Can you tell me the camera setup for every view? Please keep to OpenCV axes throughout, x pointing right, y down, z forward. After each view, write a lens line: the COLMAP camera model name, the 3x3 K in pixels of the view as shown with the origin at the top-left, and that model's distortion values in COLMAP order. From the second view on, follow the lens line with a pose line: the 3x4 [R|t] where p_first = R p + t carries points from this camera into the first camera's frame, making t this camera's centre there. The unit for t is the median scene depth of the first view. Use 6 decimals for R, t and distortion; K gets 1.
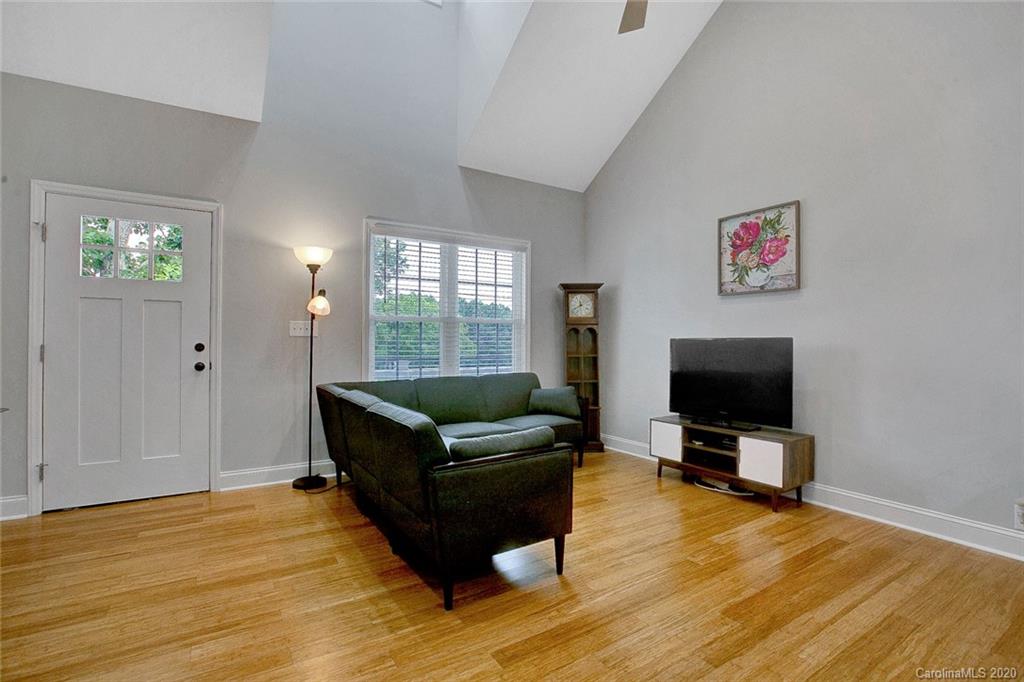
lens RADIAL K [[466.4, 0, 509.7], [0, 466.4, 343.7], [0, 0, 1]] dist [-0.014849, 0.000136]
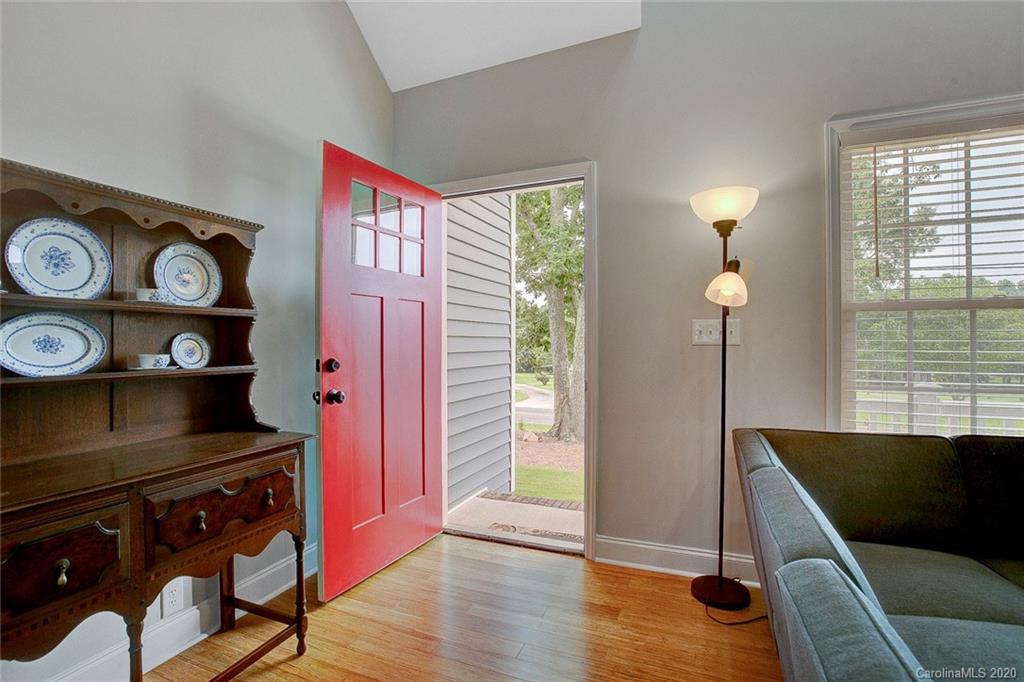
lens RADIAL K [[466.4, 0, 509.7], [0, 466.4, 343.7], [0, 0, 1]] dist [-0.014849, 0.000136]
pose [[0.567042, -0.004740, -0.823675, -0.089047], [0.000699, 0.999986, -0.005274, -0.012885], [0.823689, 0.002415, 0.567037, 0.433054]]
